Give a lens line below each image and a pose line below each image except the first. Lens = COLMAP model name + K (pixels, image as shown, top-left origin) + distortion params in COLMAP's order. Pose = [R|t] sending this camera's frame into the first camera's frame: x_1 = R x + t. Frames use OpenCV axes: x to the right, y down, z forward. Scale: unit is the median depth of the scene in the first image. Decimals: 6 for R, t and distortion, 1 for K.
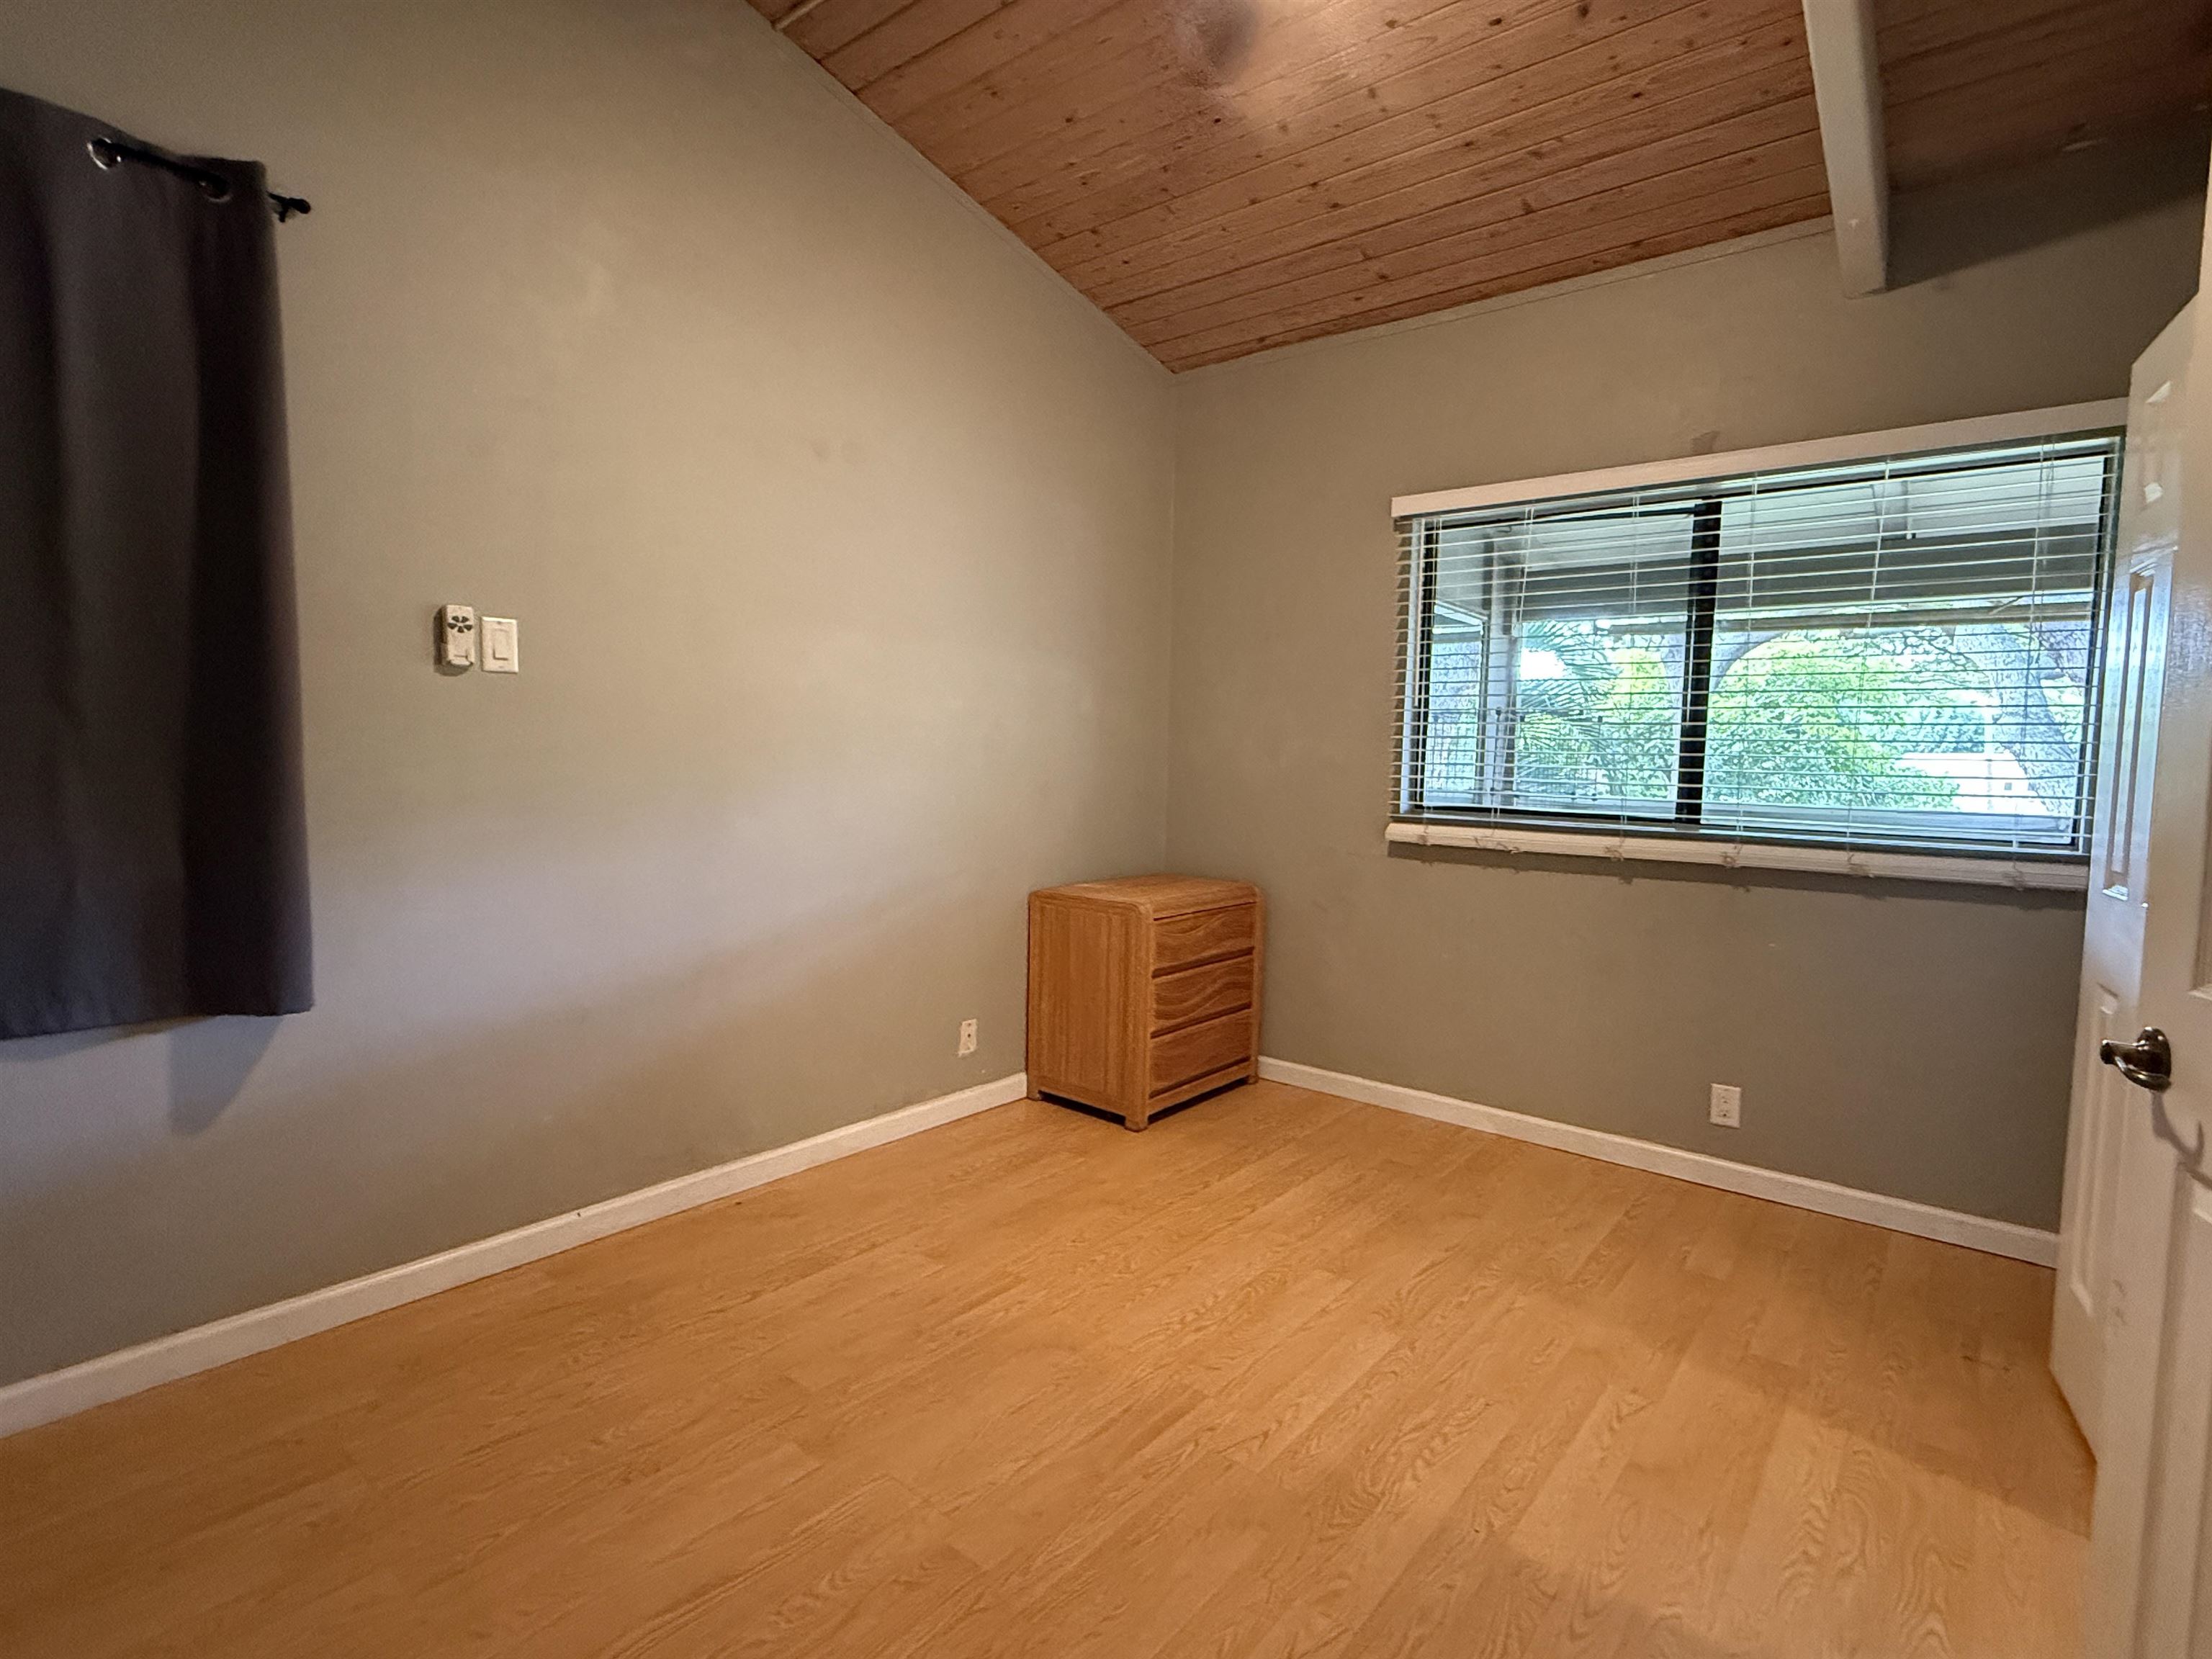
lens RADIAL K [[1075.7, 0, 1104.9], [0, 1075.7, 834.5], [0, 0, 1]] dist [-0.002684, 0.000706]
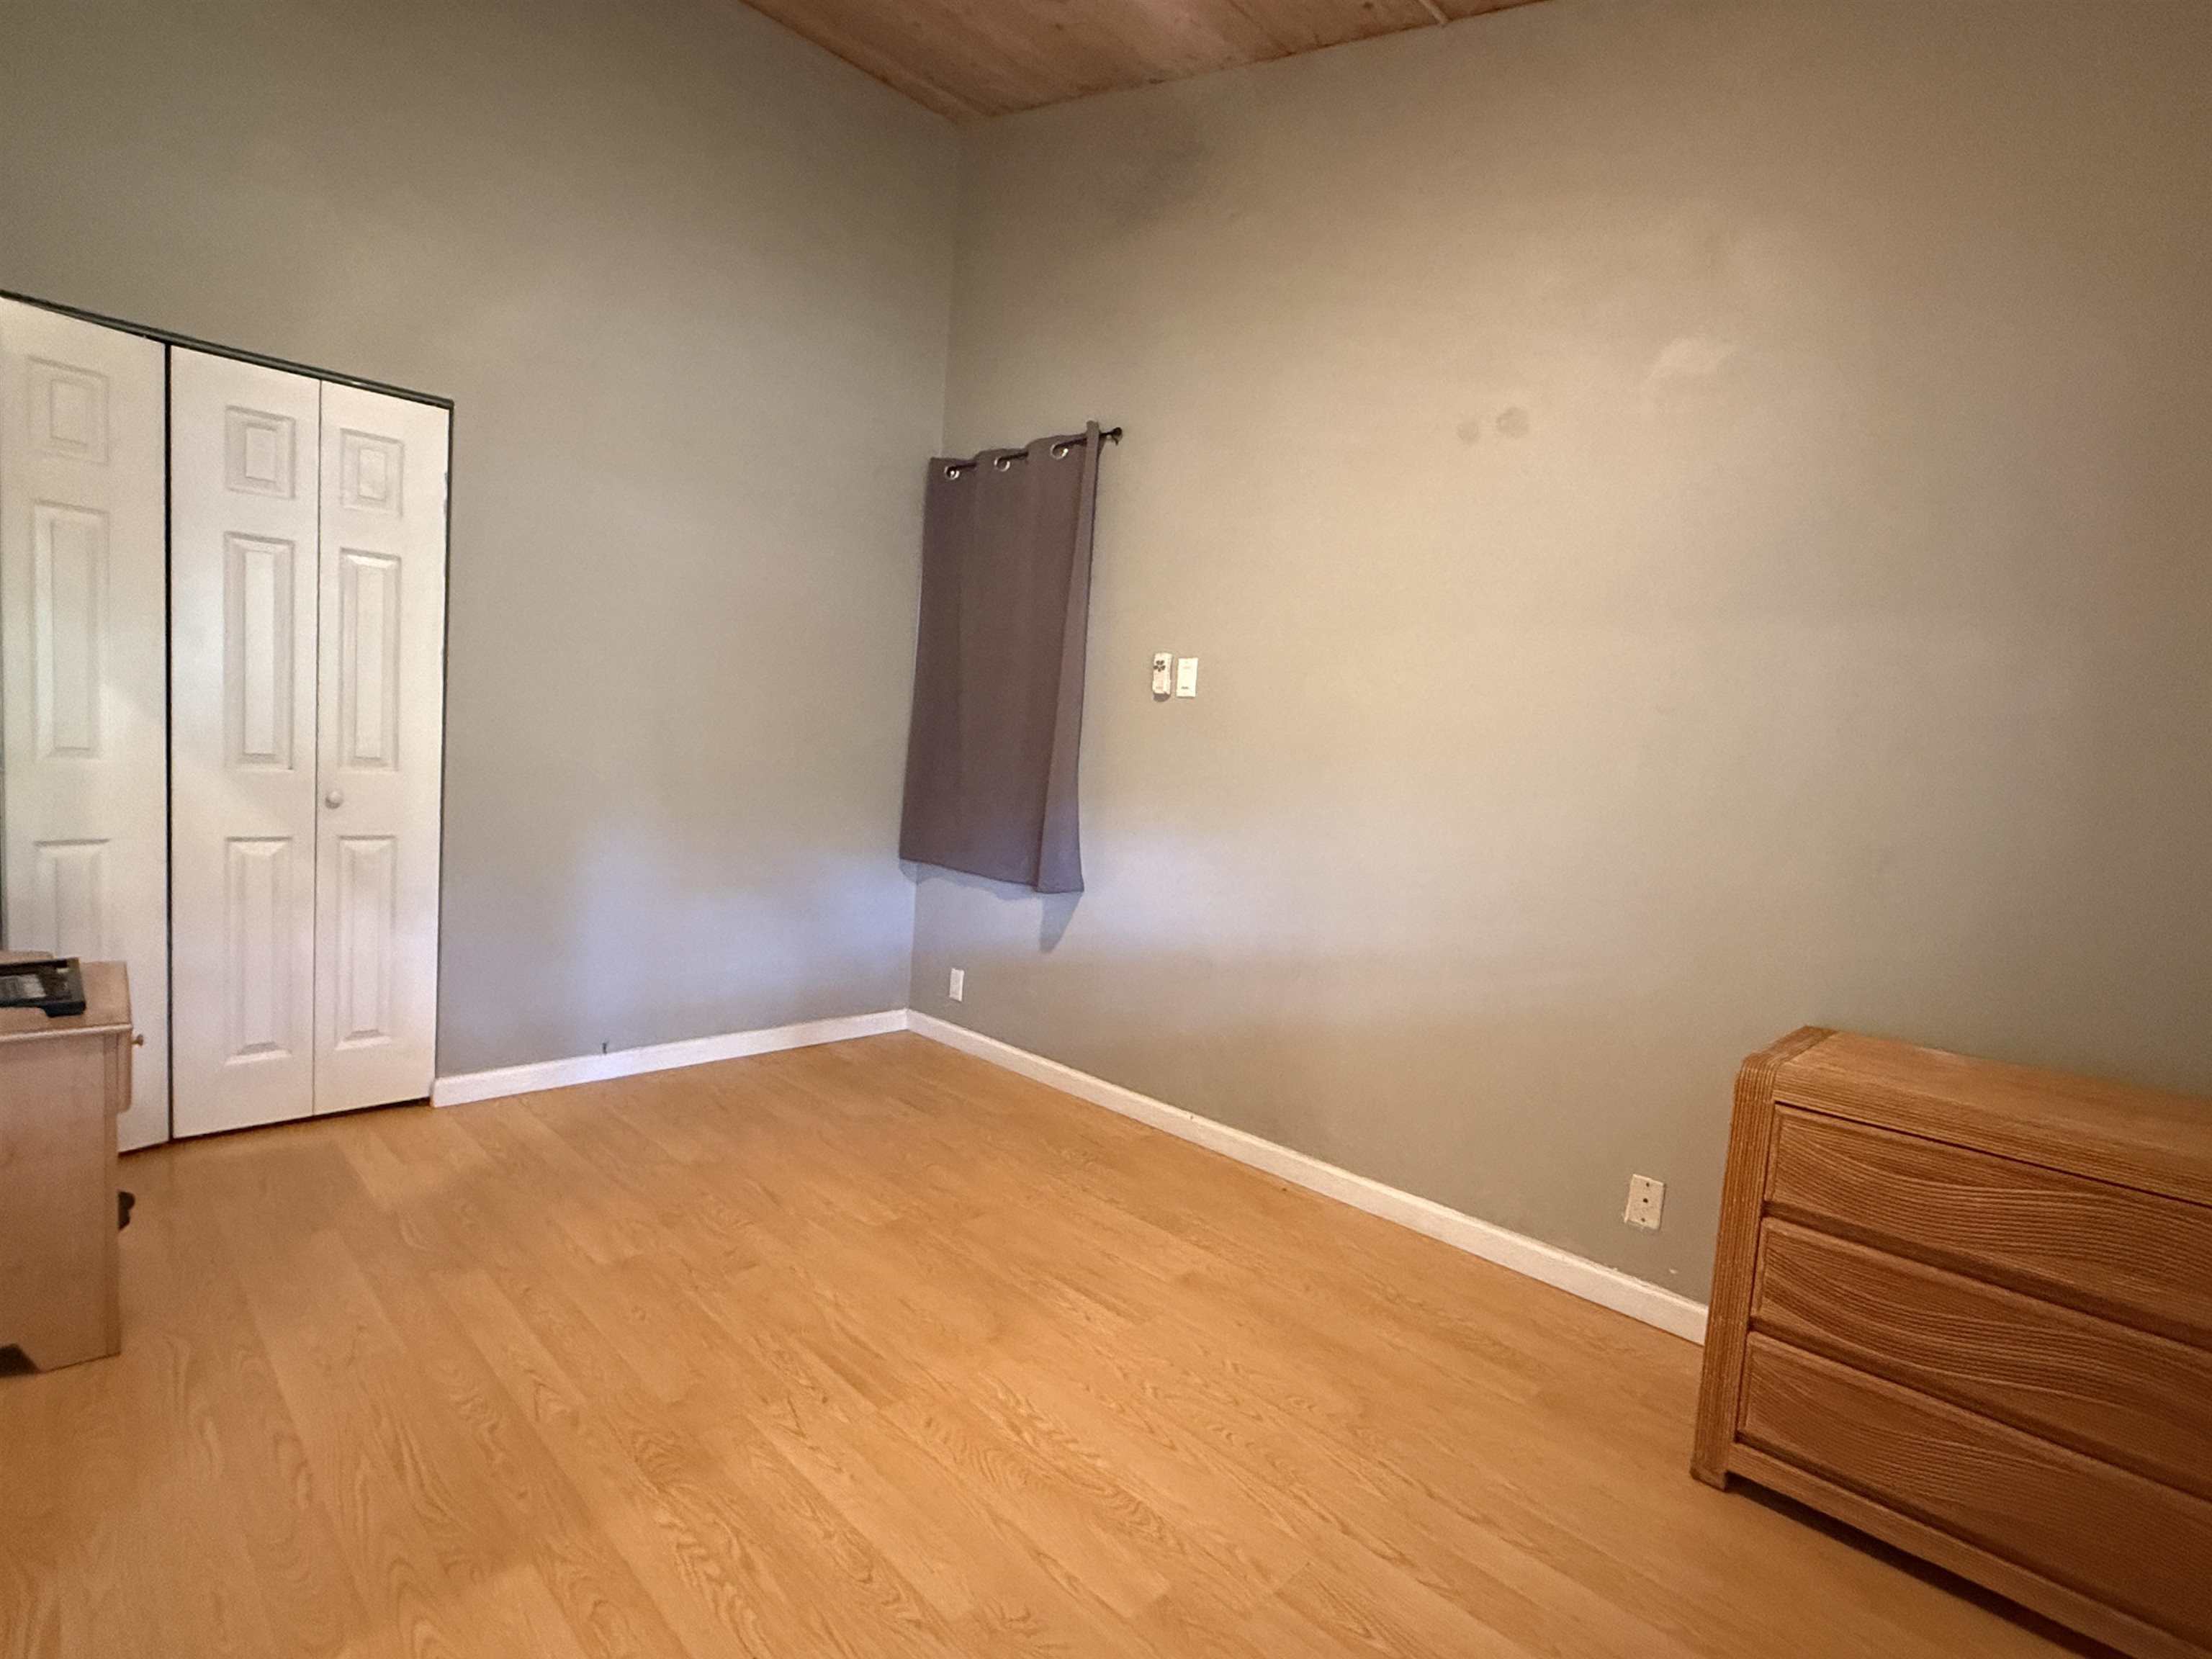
lens RADIAL K [[1075.7, 0, 1099.0], [0, 1075.7, 836.0], [0, 0, 1]] dist [-0.002684, 0.000706]
pose [[-0.085419, 0.051341, -0.995021, 0.821773], [-0.148998, 0.986783, 0.063707, -0.044283], [0.985141, 0.153698, -0.076640, 0.992873]]
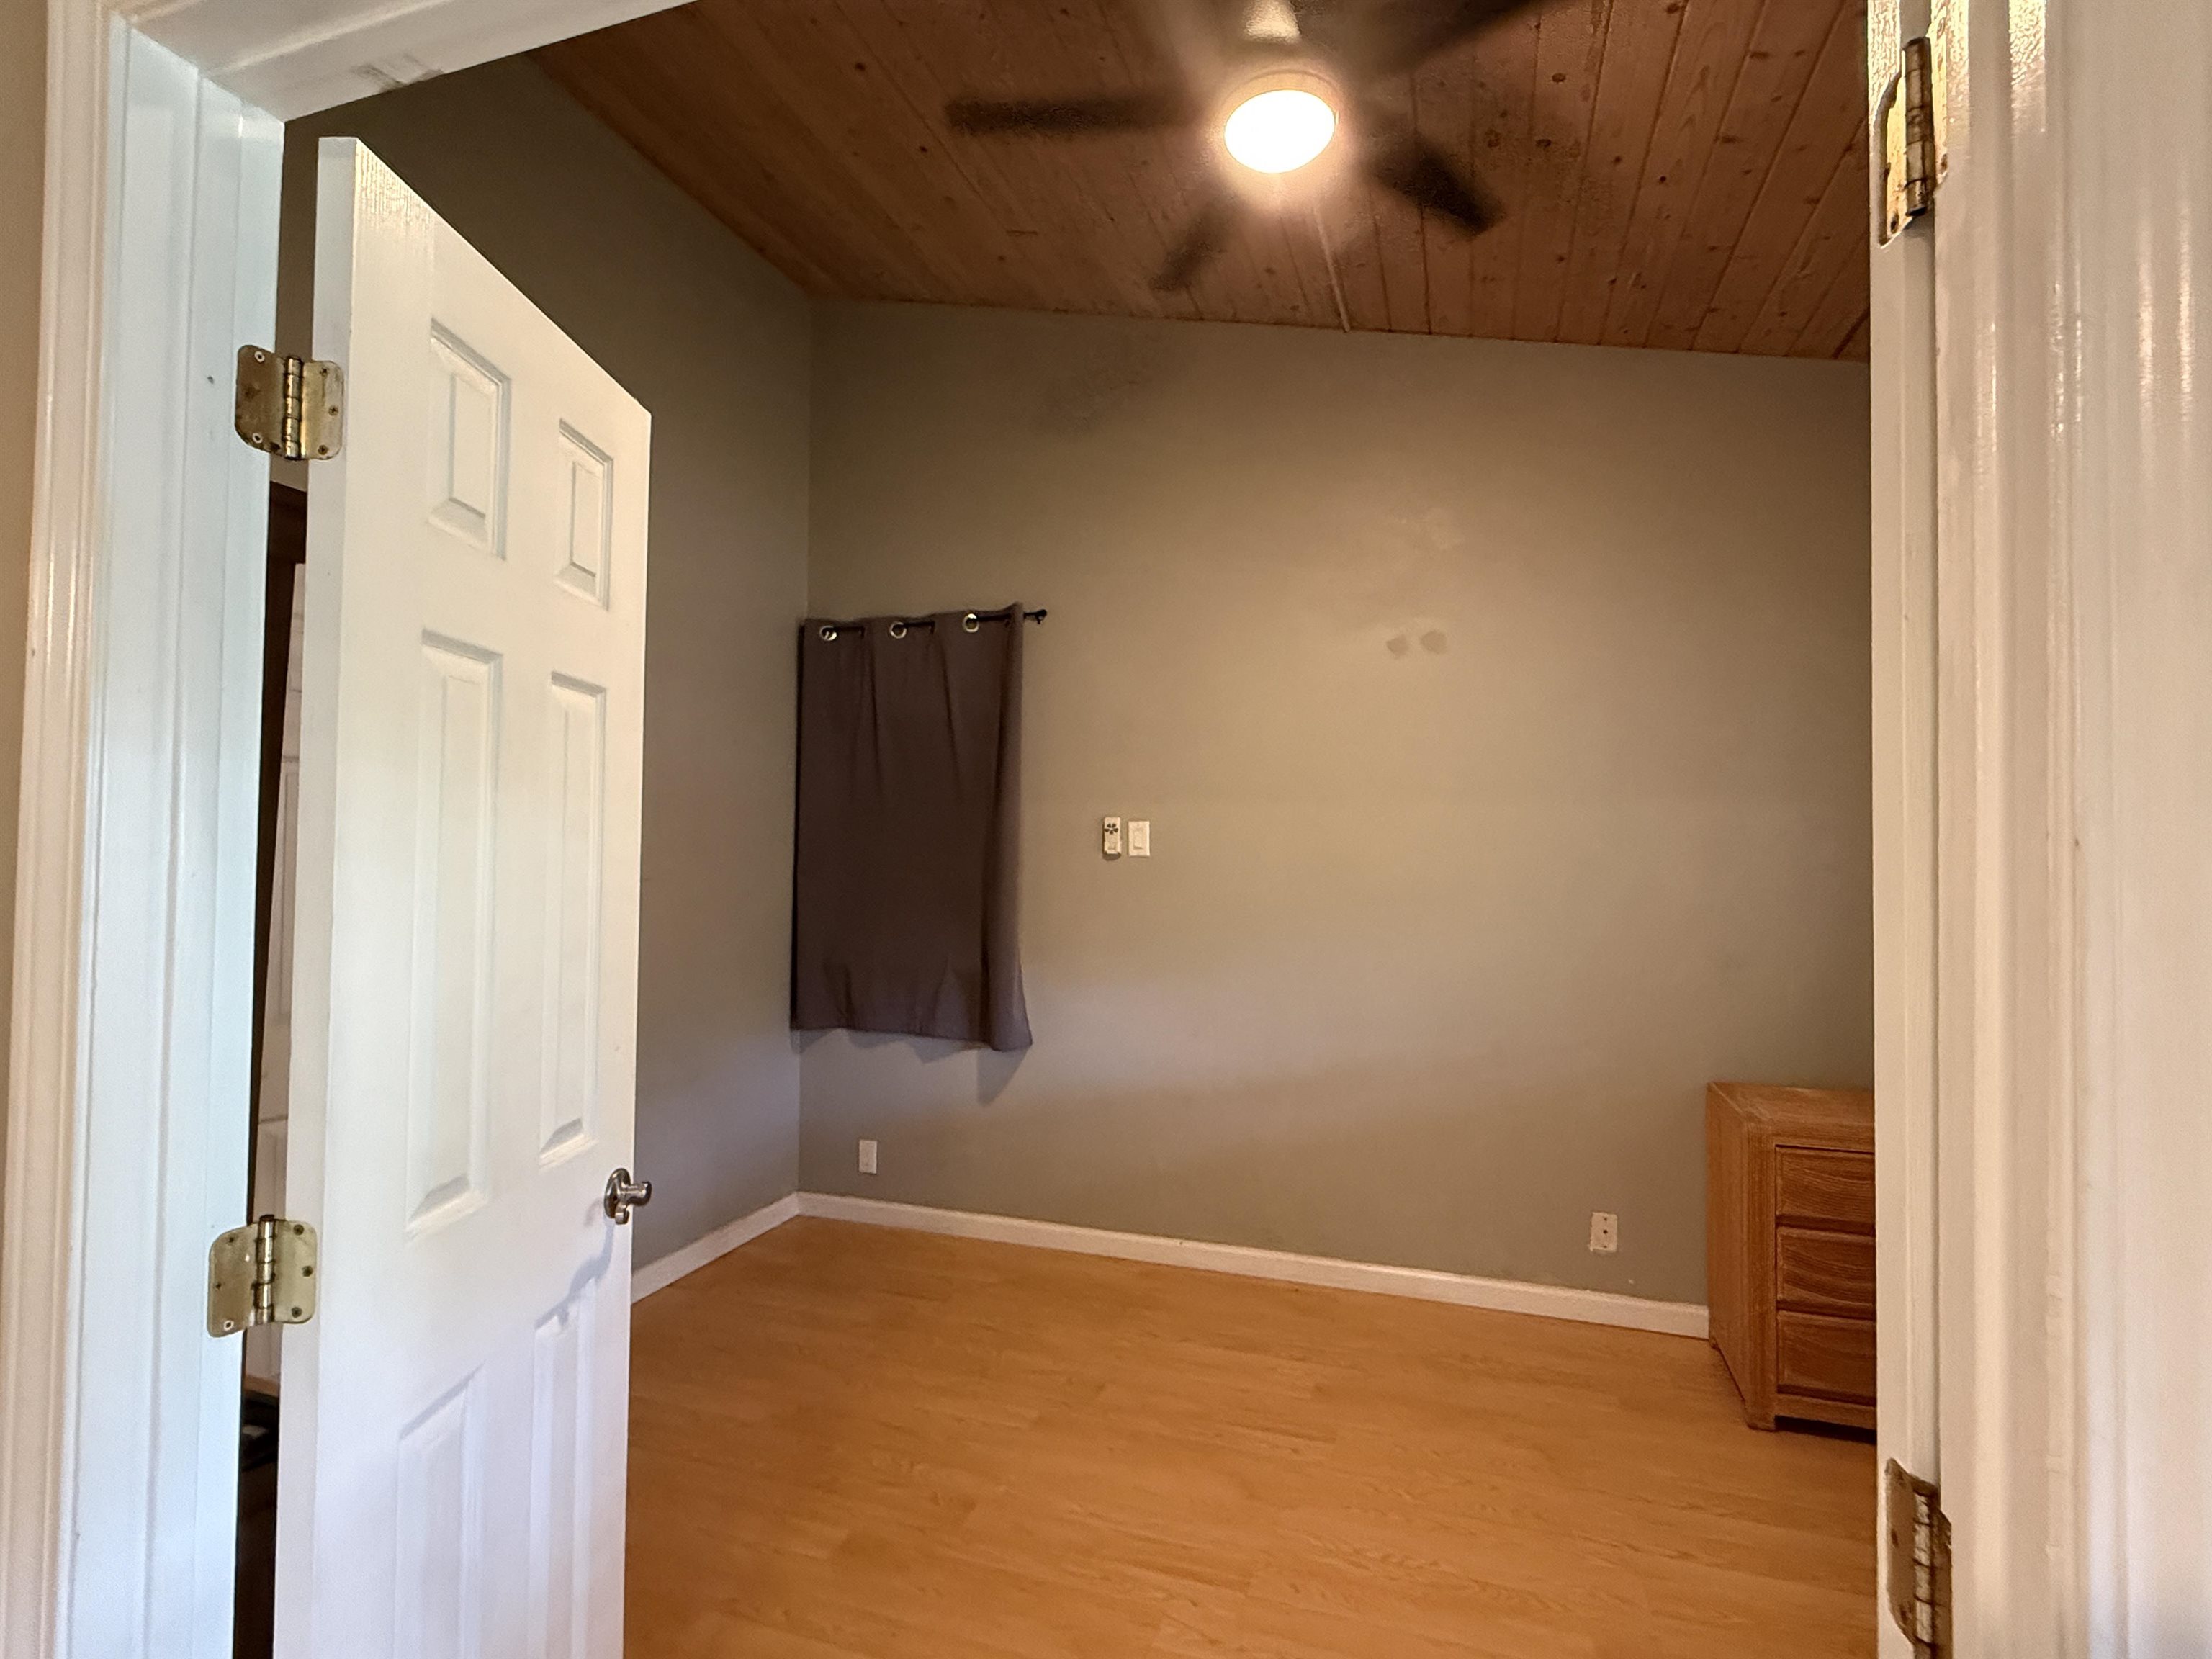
lens RADIAL K [[1075.7, 0, 1104.9], [0, 1075.7, 832.4], [0, 0, 1]] dist [-0.002684, 0.000706]
pose [[0.355049, -0.036733, -0.934126, 0.832968], [-0.071140, 0.995269, -0.066177, -0.078153], [0.932137, 0.089950, 0.350756, 0.398980]]
